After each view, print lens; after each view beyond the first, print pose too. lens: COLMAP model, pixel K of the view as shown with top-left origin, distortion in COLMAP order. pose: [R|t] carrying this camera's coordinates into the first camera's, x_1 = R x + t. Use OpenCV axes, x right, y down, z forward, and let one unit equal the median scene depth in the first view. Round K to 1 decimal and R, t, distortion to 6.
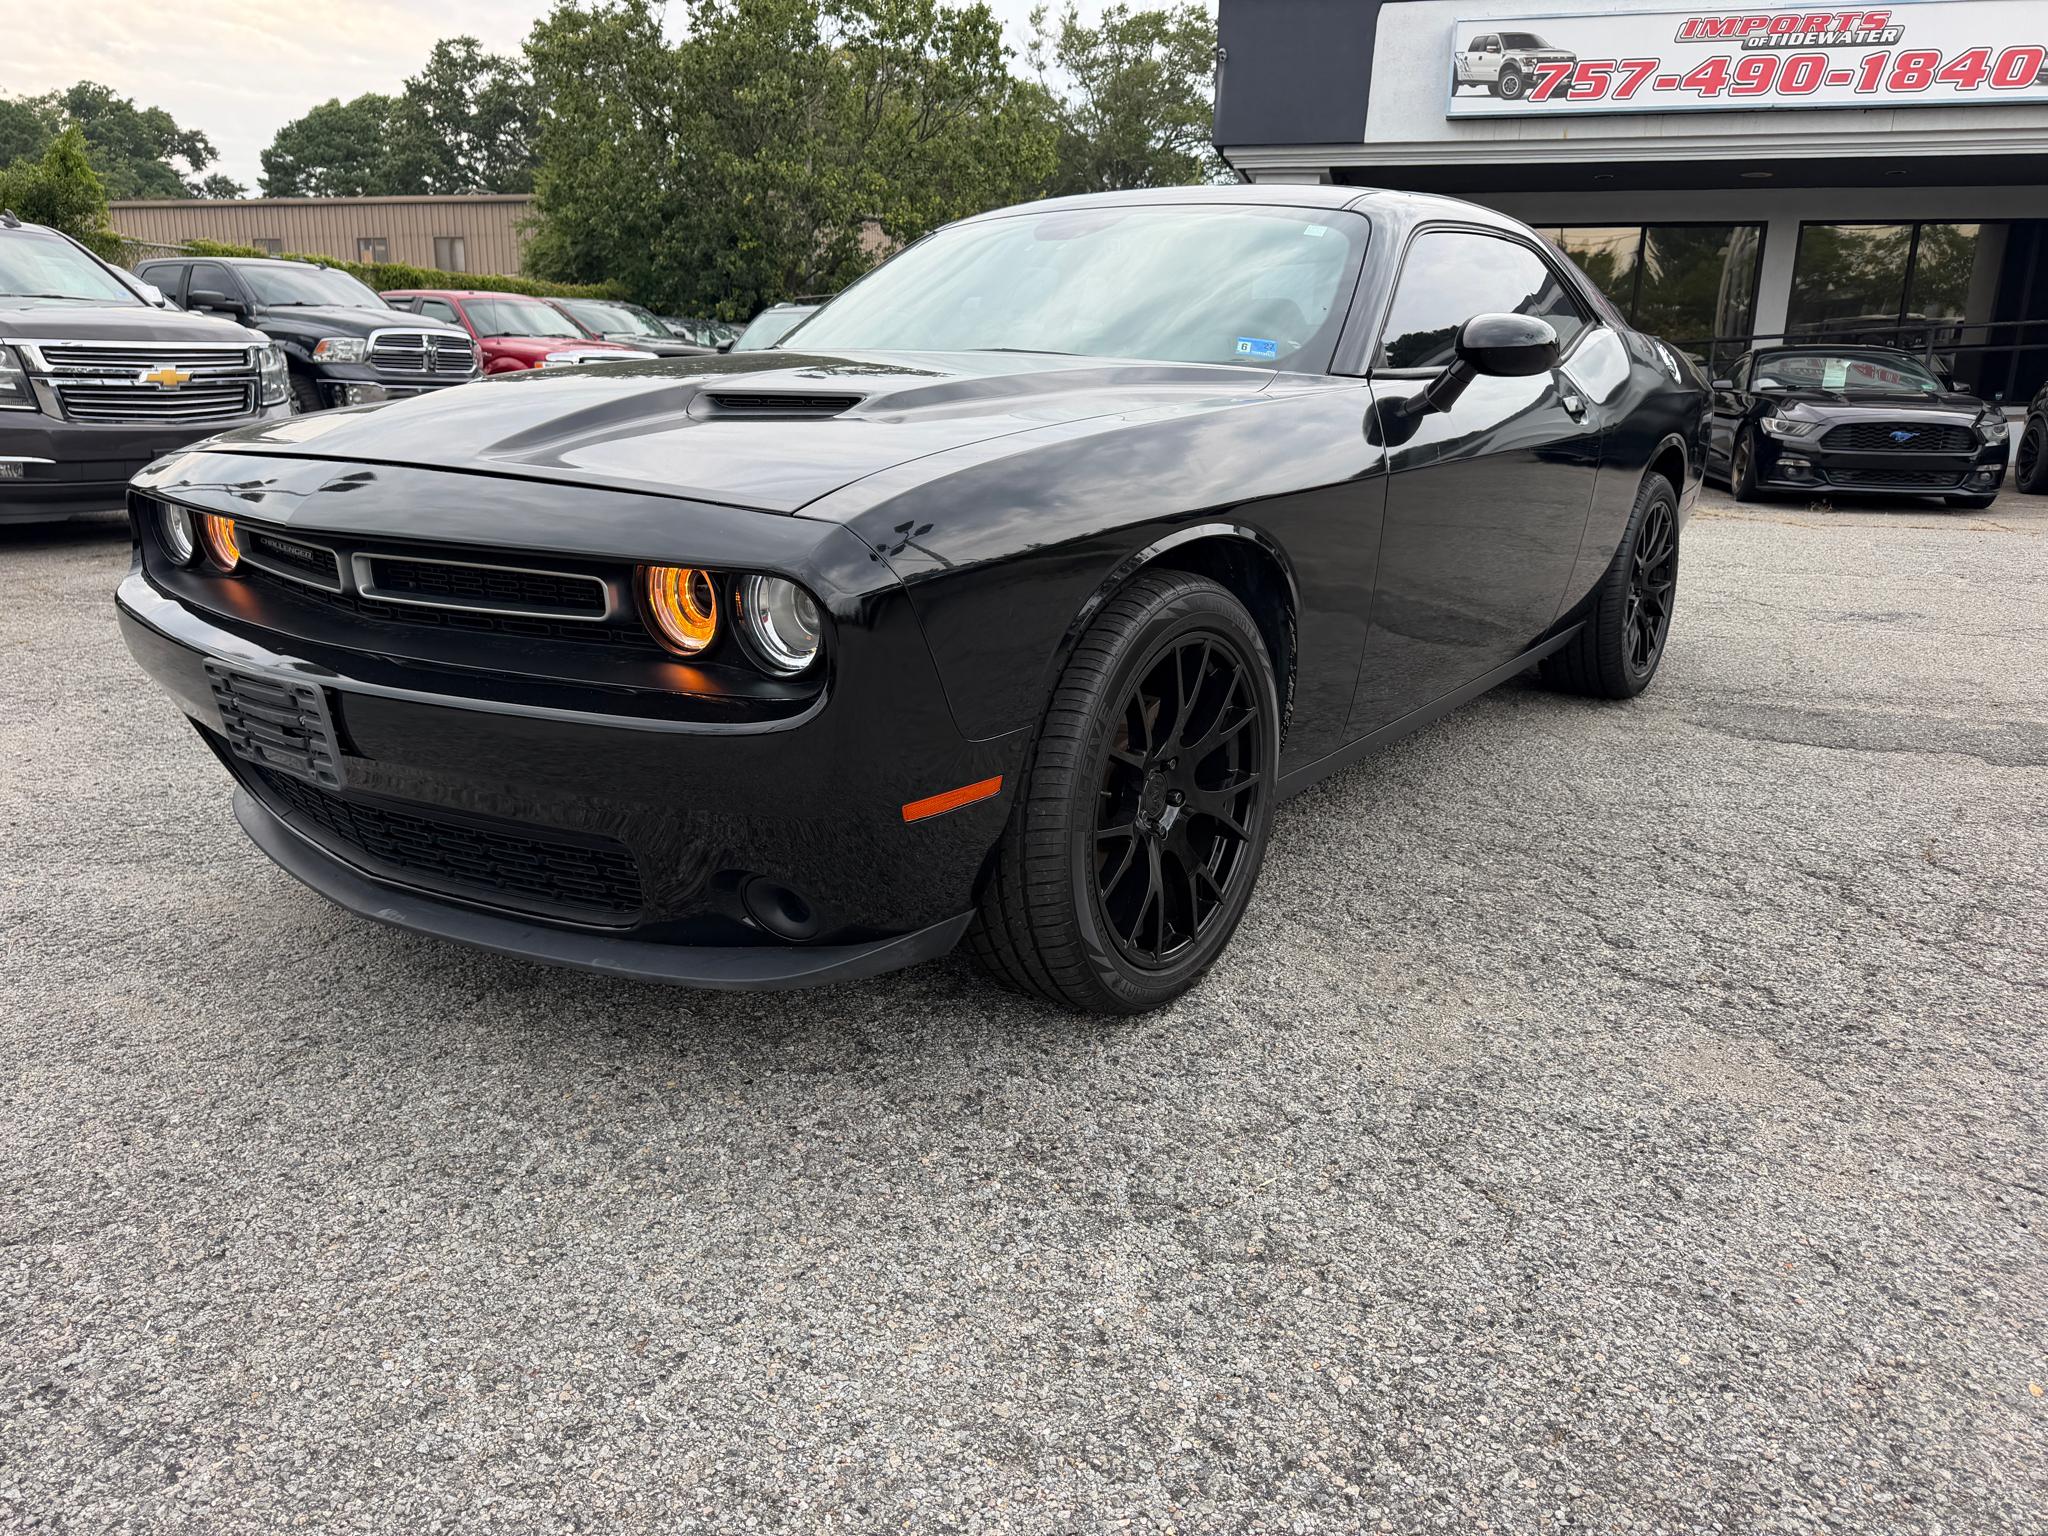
lens RADIAL K [[1455.6, 0, 1021.8], [0, 1455.6, 754.4], [0, 0, 1]] dist [0.011565, -0.012007]
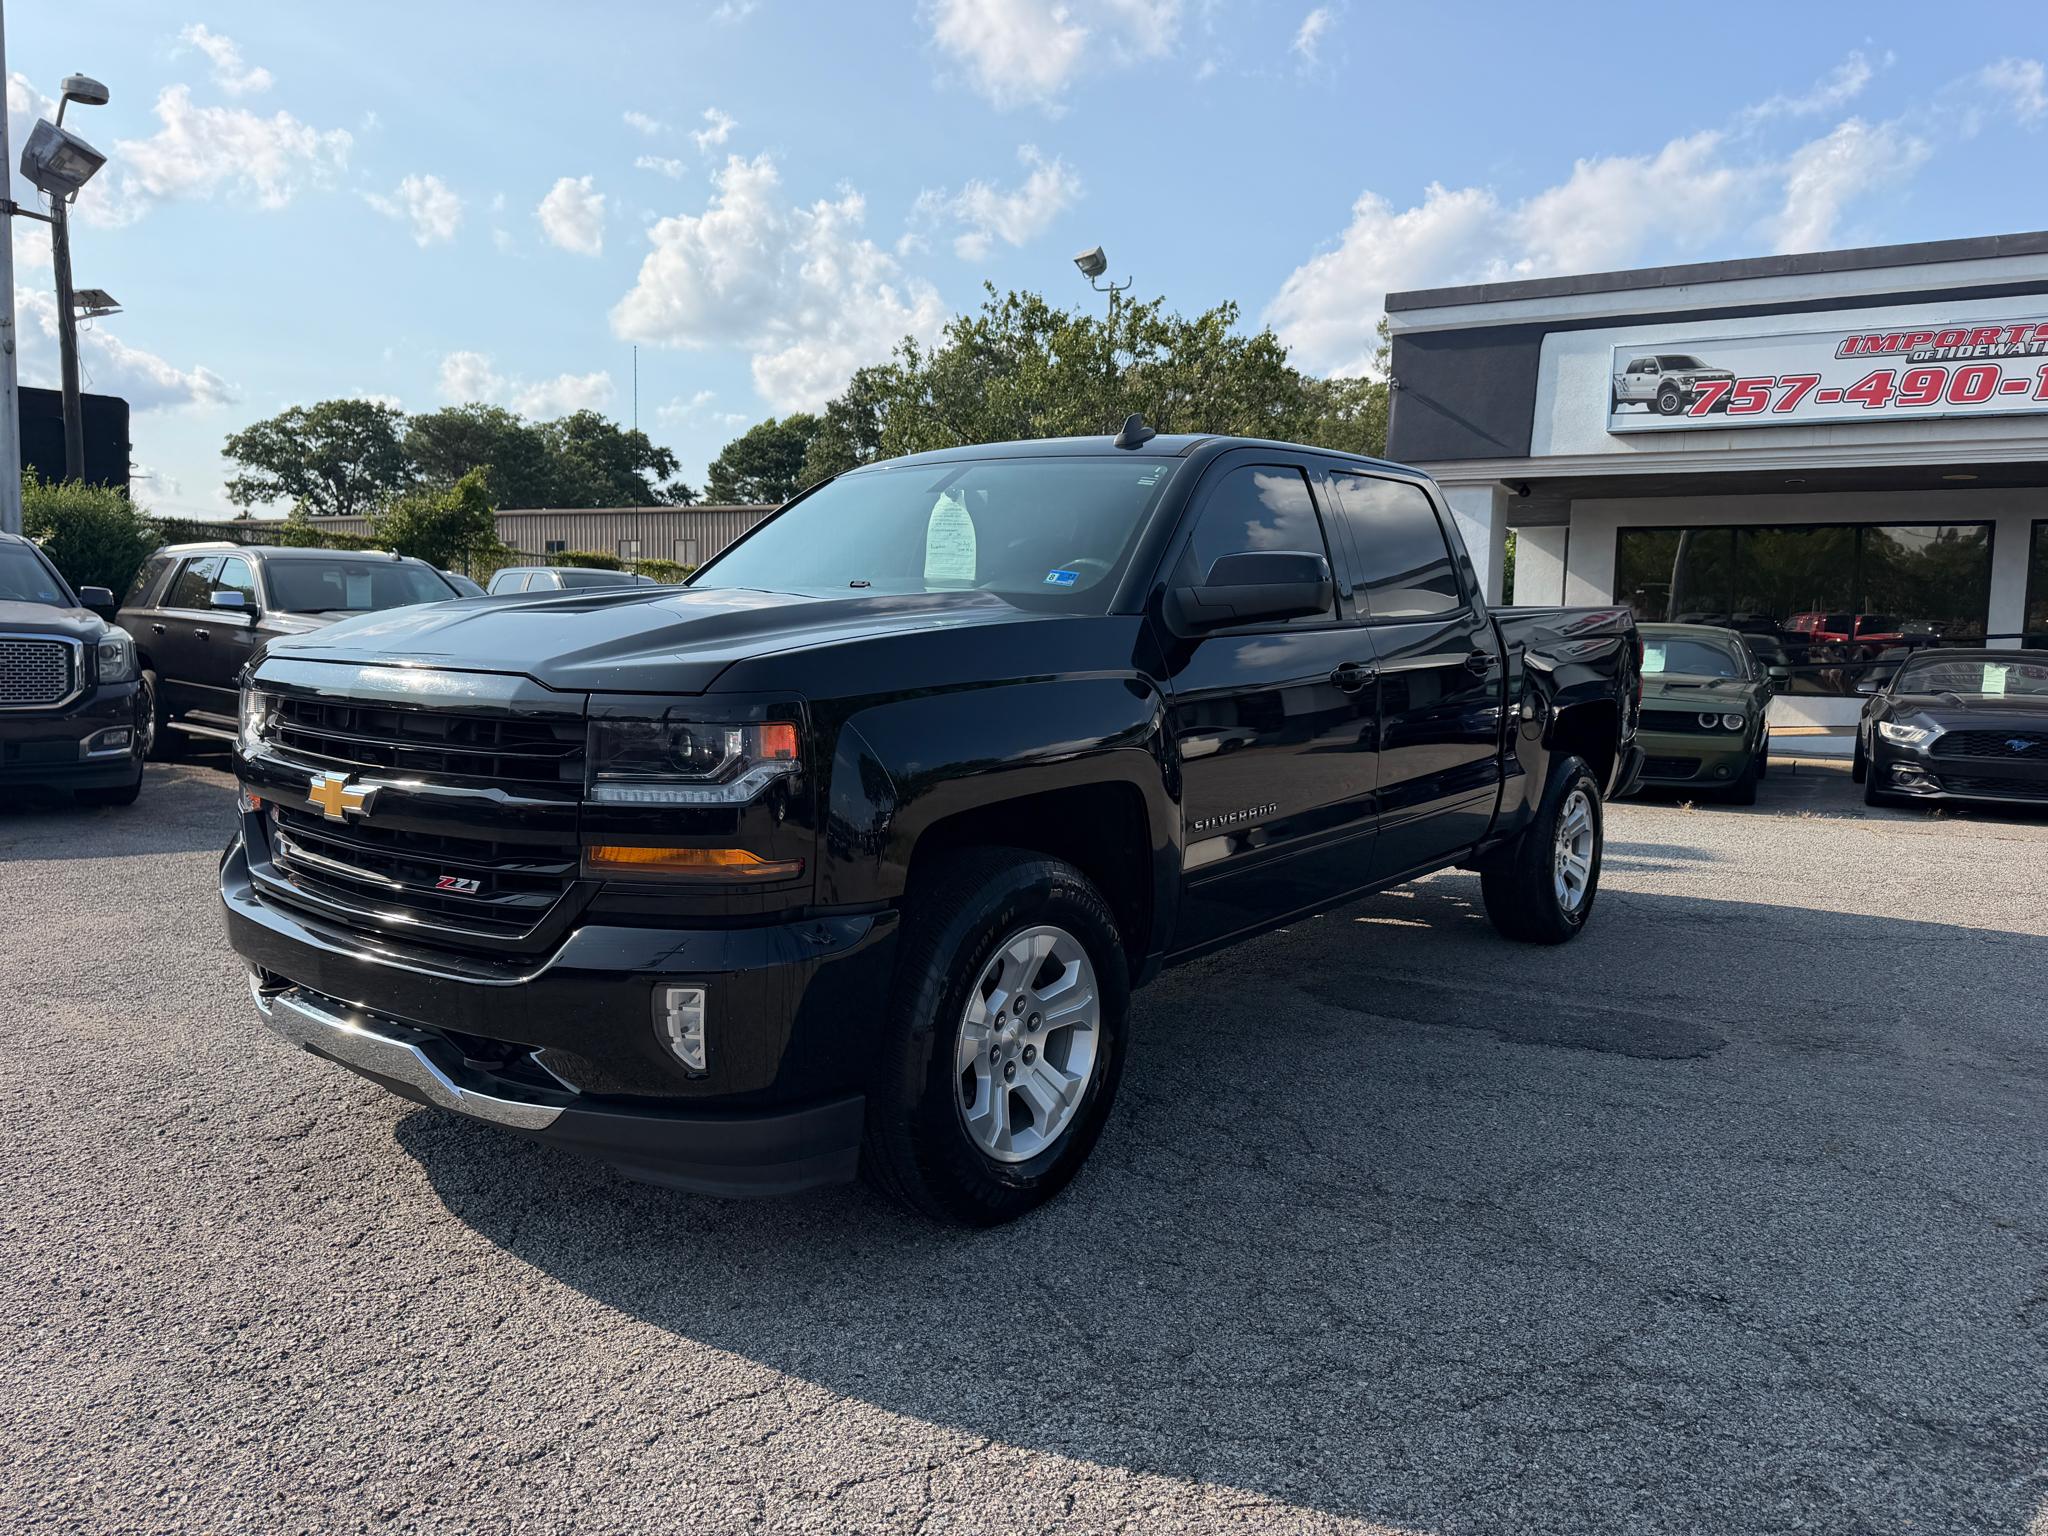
lens RADIAL K [[1455.6, 0, 1034.4], [0, 1455.6, 776.9], [0, 0, 1]] dist [0.011565, -0.012007]
pose [[0.969504, 0.033184, -0.242817, 0.157138], [-0.074150, 0.984070, -0.161578, 0.005094], [0.233587, 0.174656, 0.956521, -0.051891]]
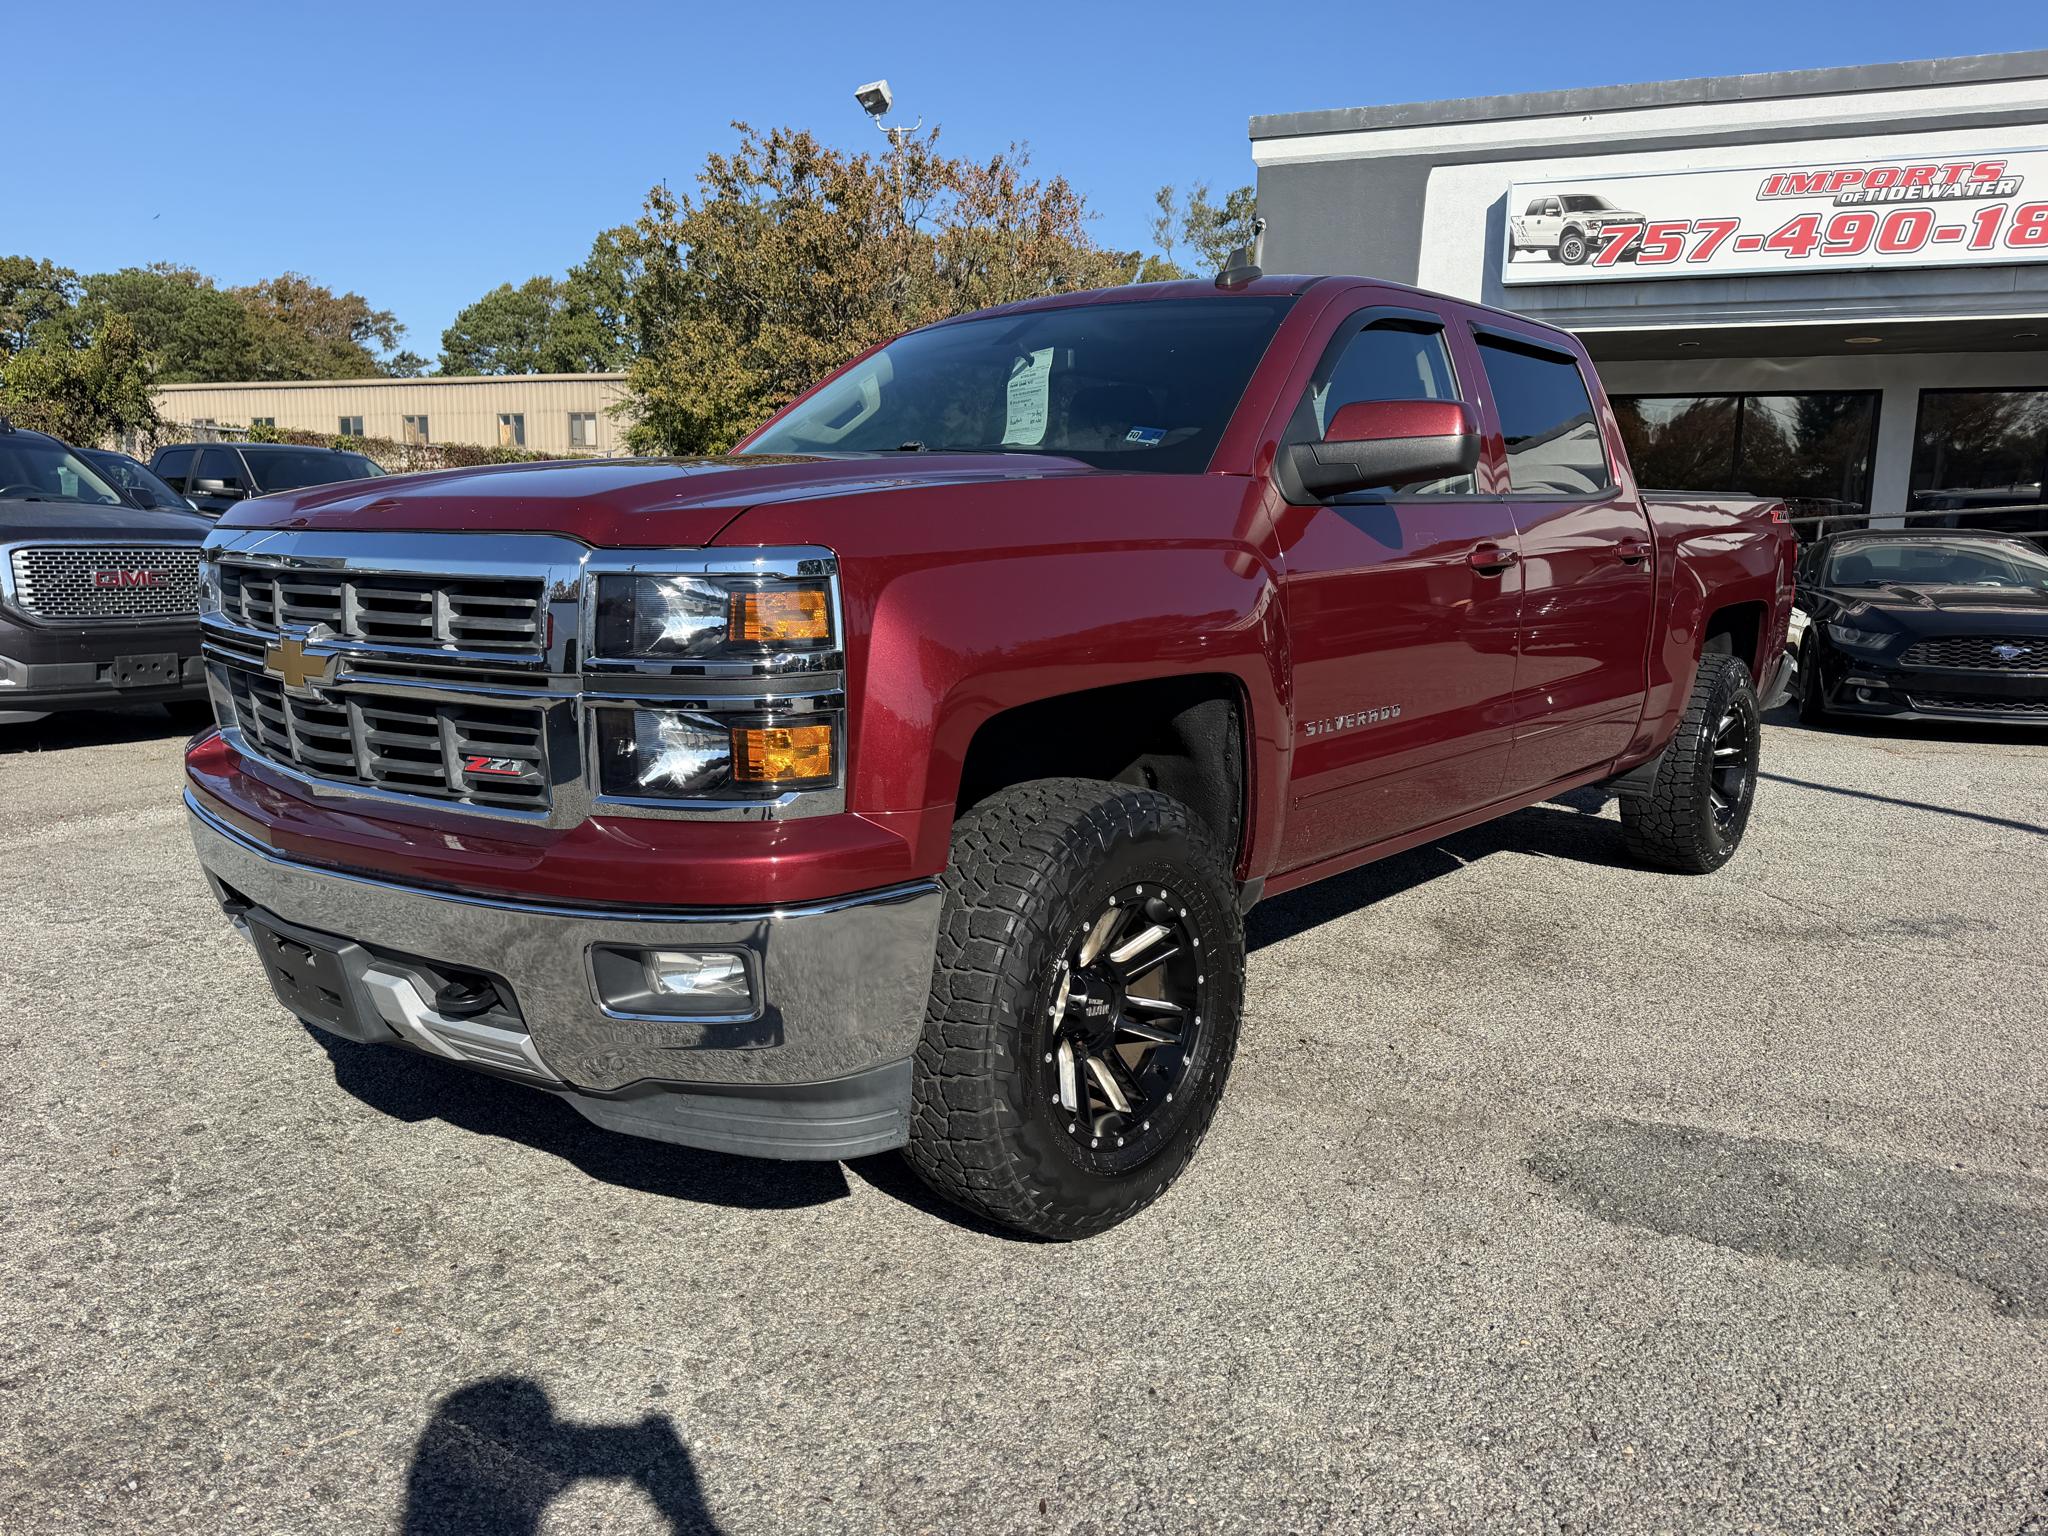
lens RADIAL K [[1455.6, 0, 1033.2], [0, 1455.6, 776.6], [0, 0, 1]] dist [0.011565, -0.012007]
pose [[0.995783, 0.014067, -0.090656, 0.085360], [-0.022240, 0.995712, -0.089794, -0.040106], [0.089005, 0.091431, 0.991826, 0.093293]]
